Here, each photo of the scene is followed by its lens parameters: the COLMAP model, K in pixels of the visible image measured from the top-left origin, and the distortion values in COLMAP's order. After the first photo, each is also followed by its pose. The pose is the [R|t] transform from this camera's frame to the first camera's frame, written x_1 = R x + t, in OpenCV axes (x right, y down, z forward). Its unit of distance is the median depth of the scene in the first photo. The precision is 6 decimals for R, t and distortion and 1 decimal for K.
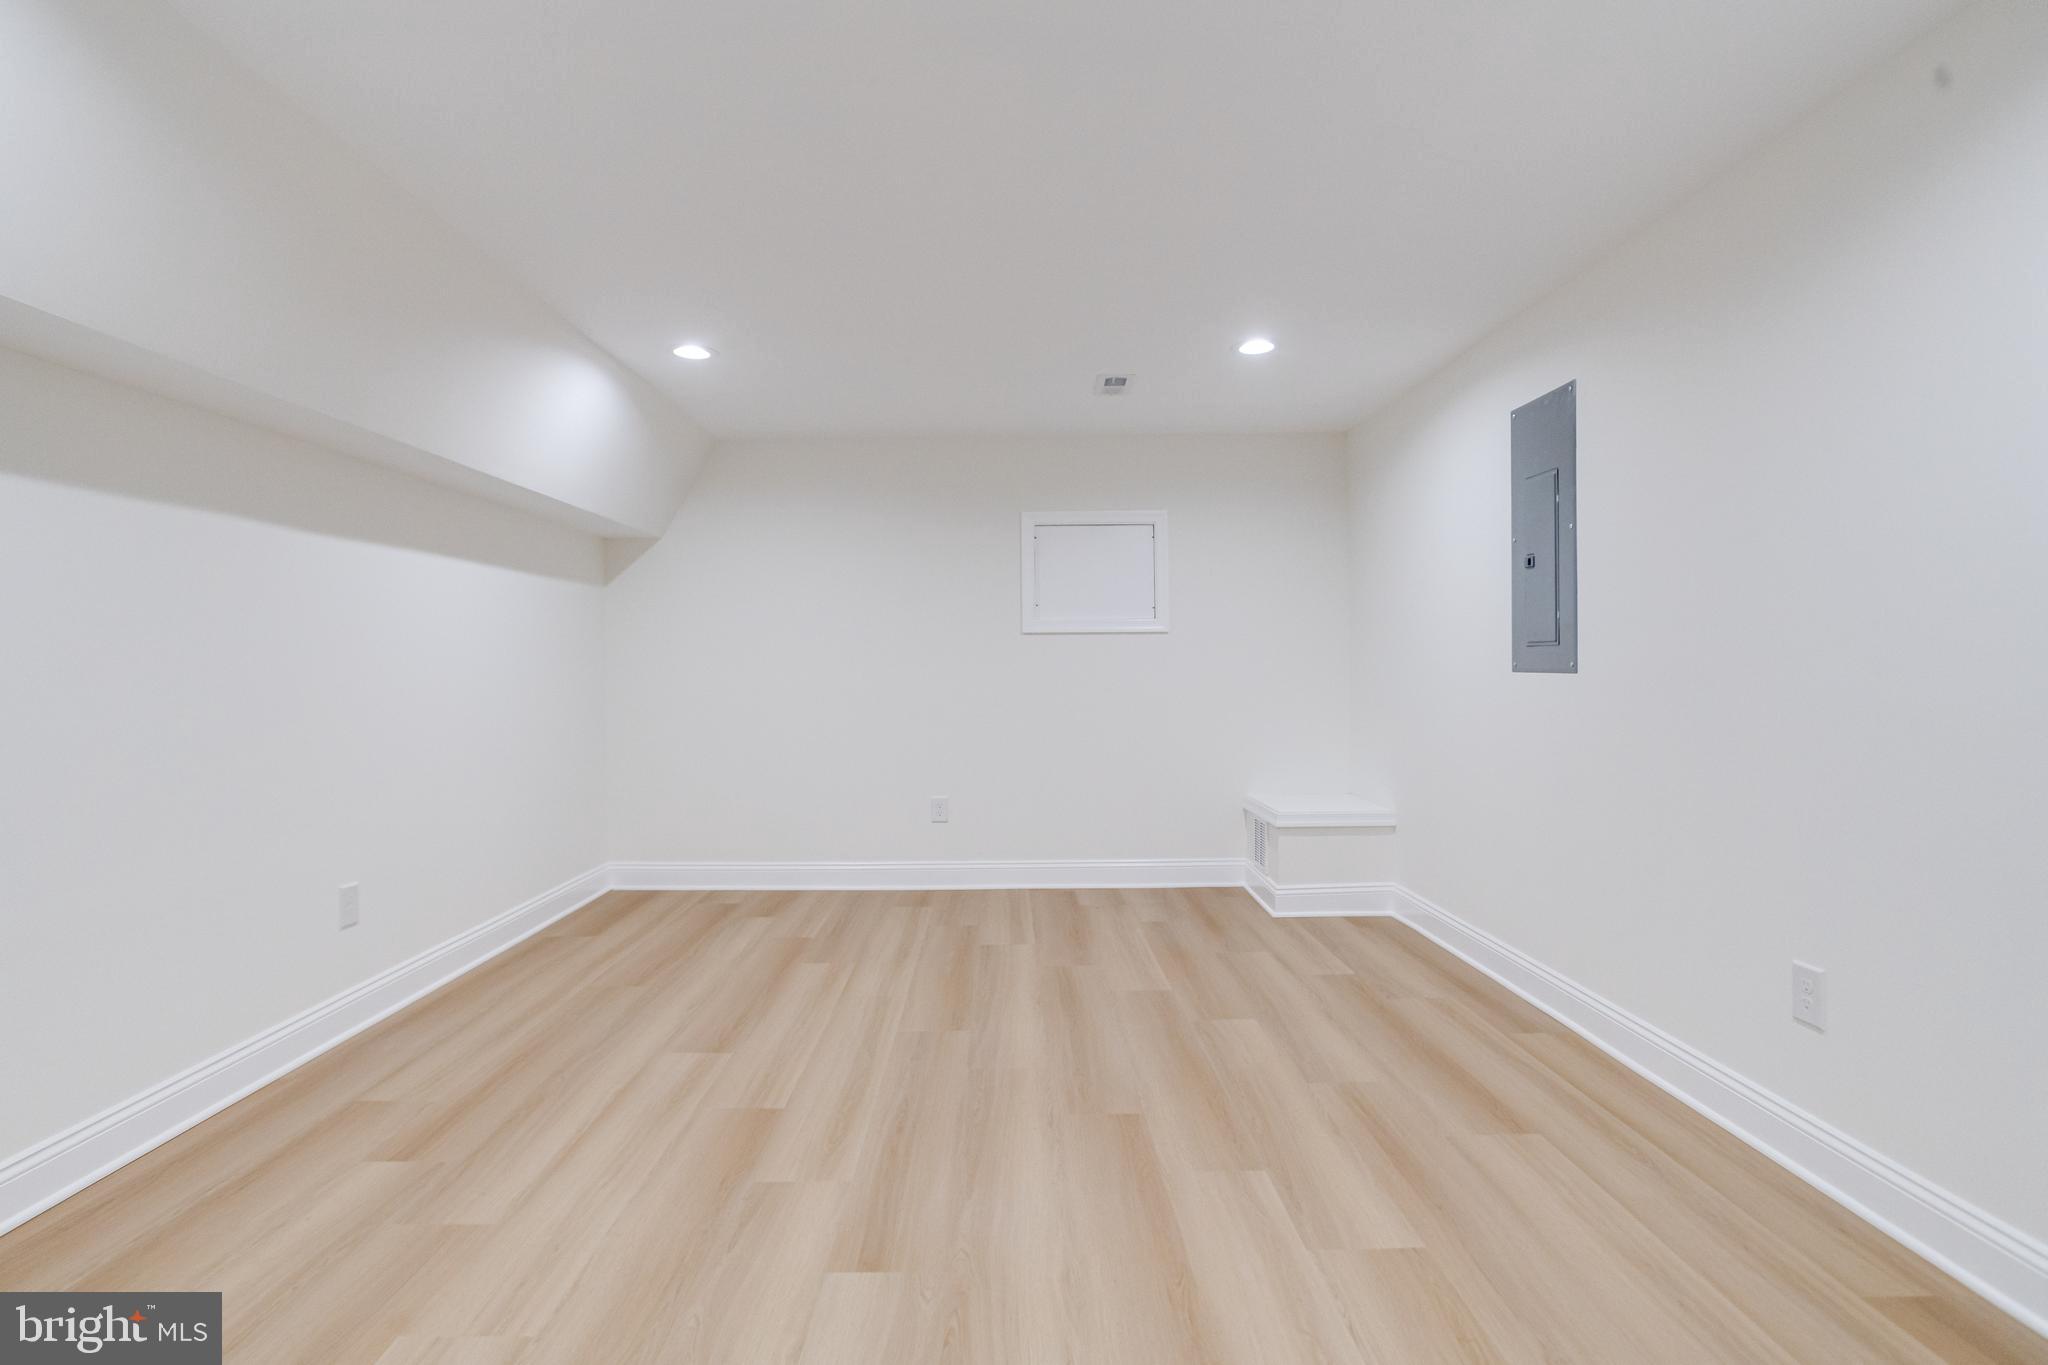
lens RADIAL K [[994.4, 0, 1017.4], [0, 994.4, 667.4], [0, 0, 1]] dist [-0.029241, 0.009698]
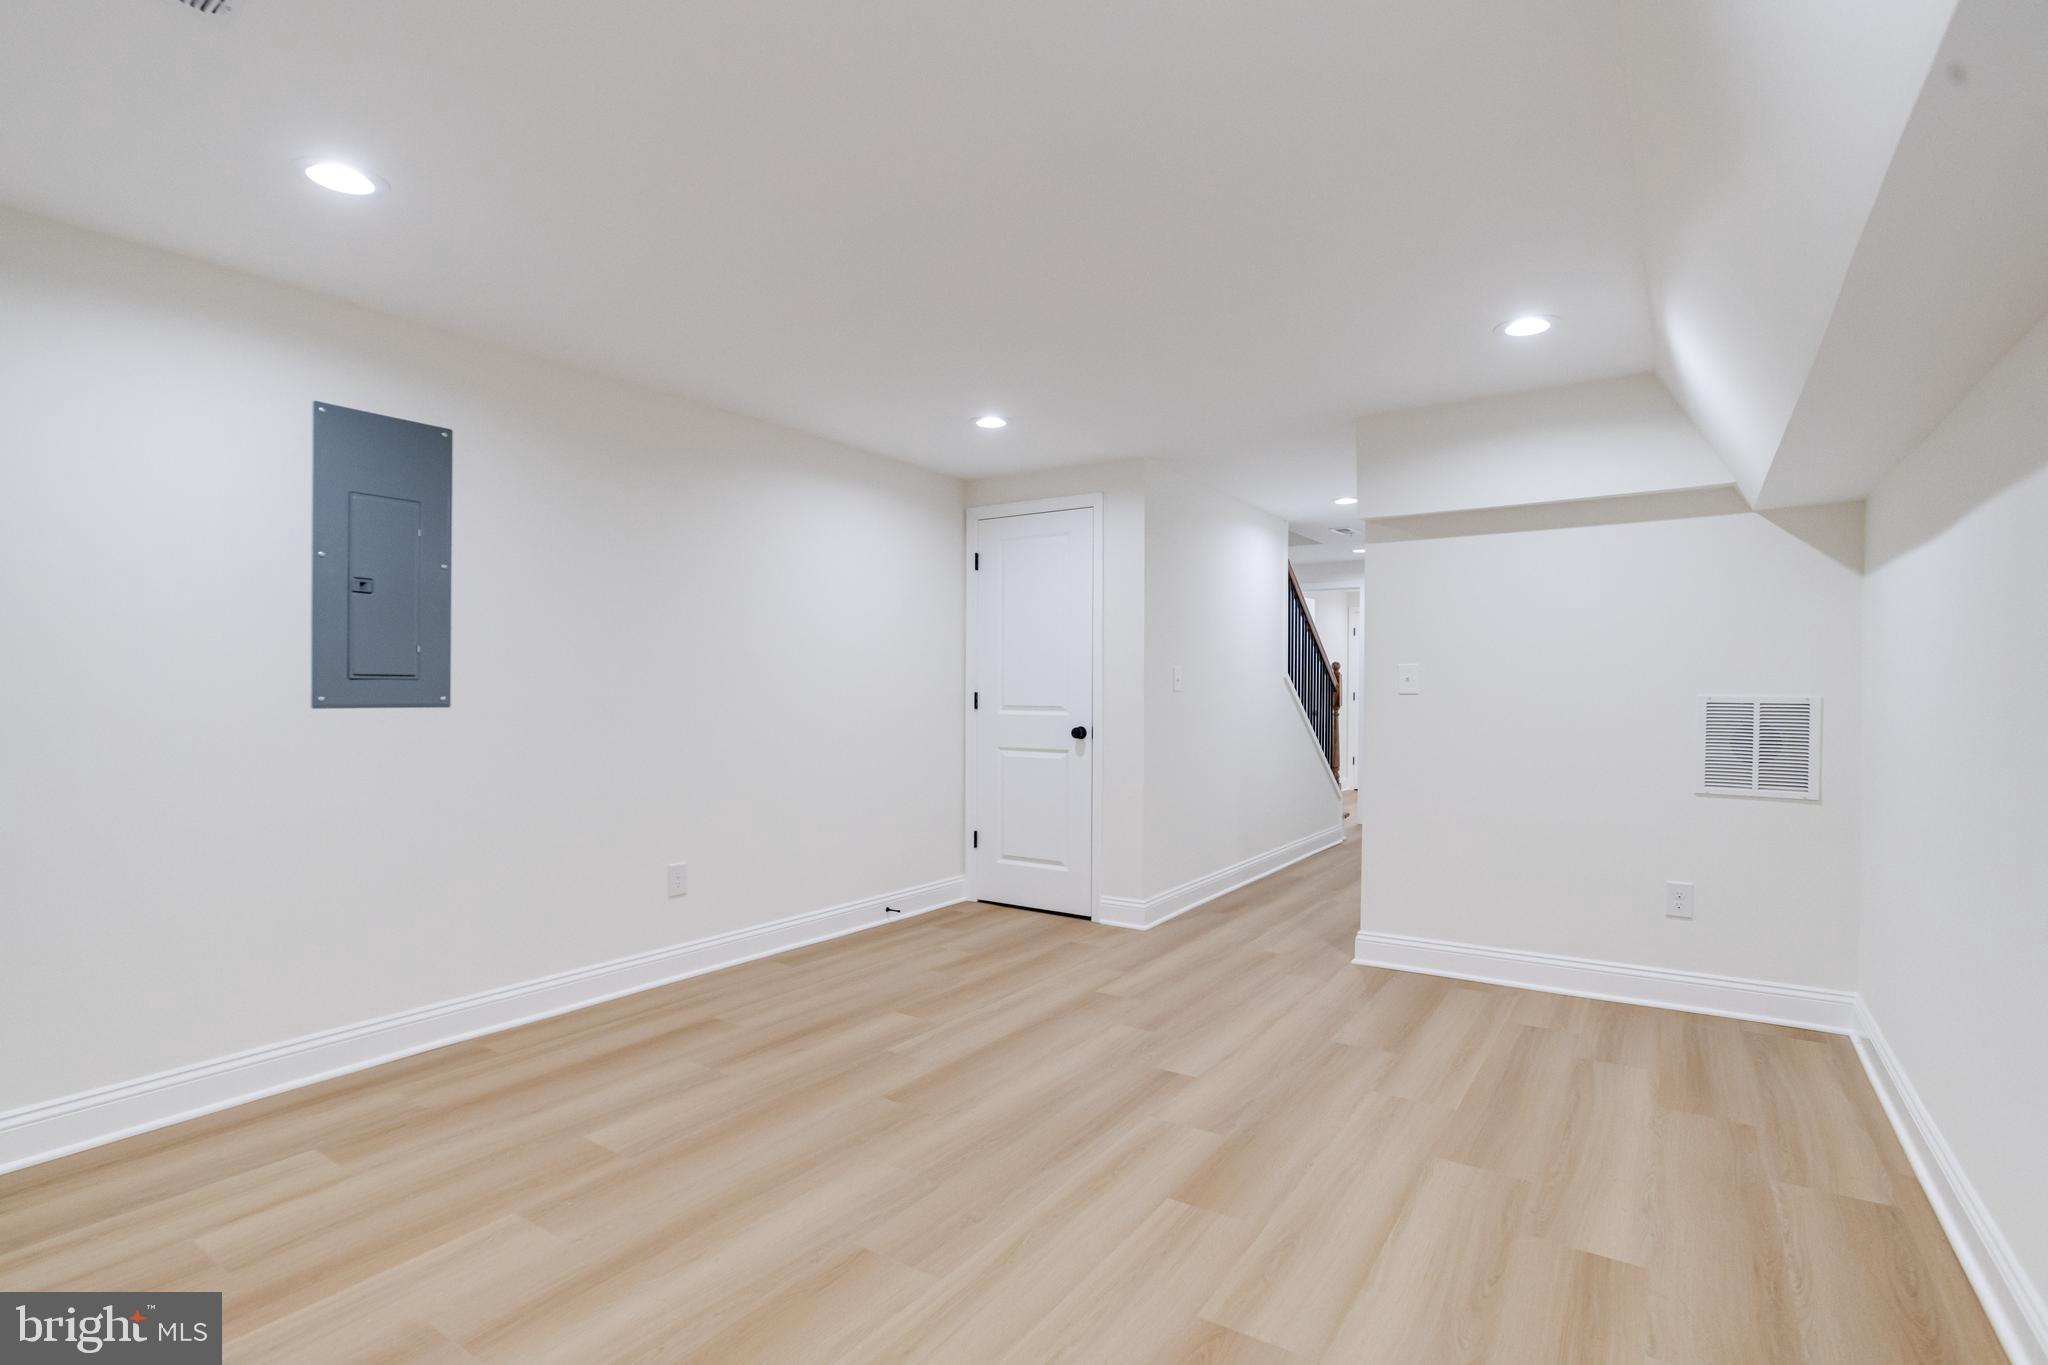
lens RADIAL K [[994.4, 0, 1003.5], [0, 994.4, 691.0], [0, 0, 1]] dist [-0.029241, 0.009698]
pose [[-0.816872, 0.005023, 0.576796, -0.630328], [0.004865, 0.999987, -0.001818, -0.007944], [-0.576798, 0.001322, -0.816886, 1.812585]]
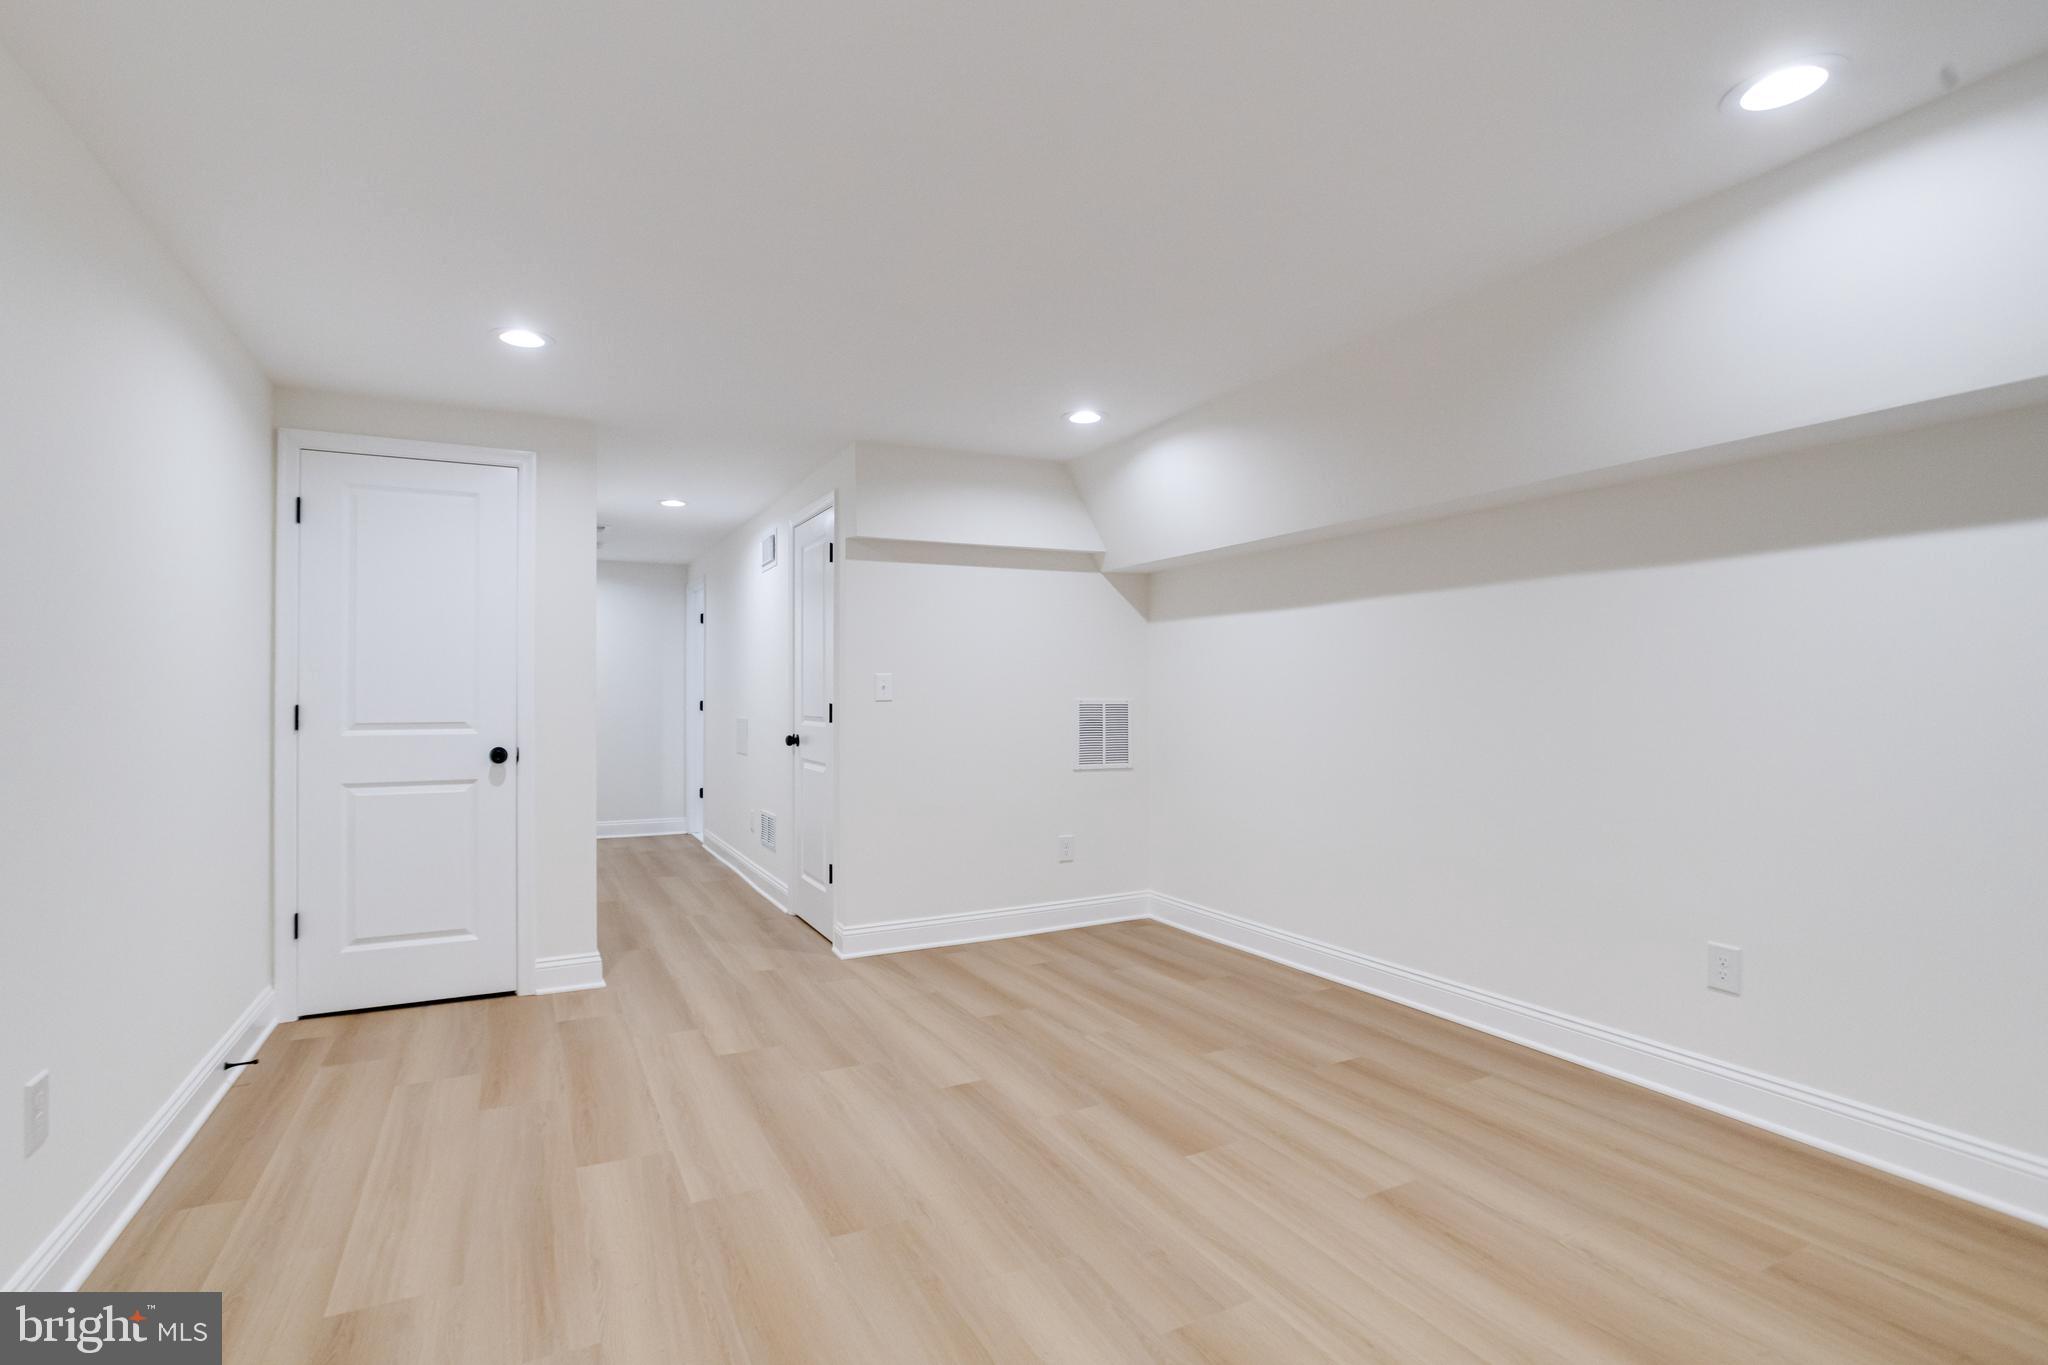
lens RADIAL K [[994.4, 0, 1011.4], [0, 994.4, 678.1], [0, 0, 1]] dist [-0.029241, 0.009698]
pose [[-0.897609, 0.004354, -0.440772, 0.352438], [0.009698, 0.999904, -0.009872, -0.024085], [0.440686, -0.013136, -0.897565, 1.818552]]
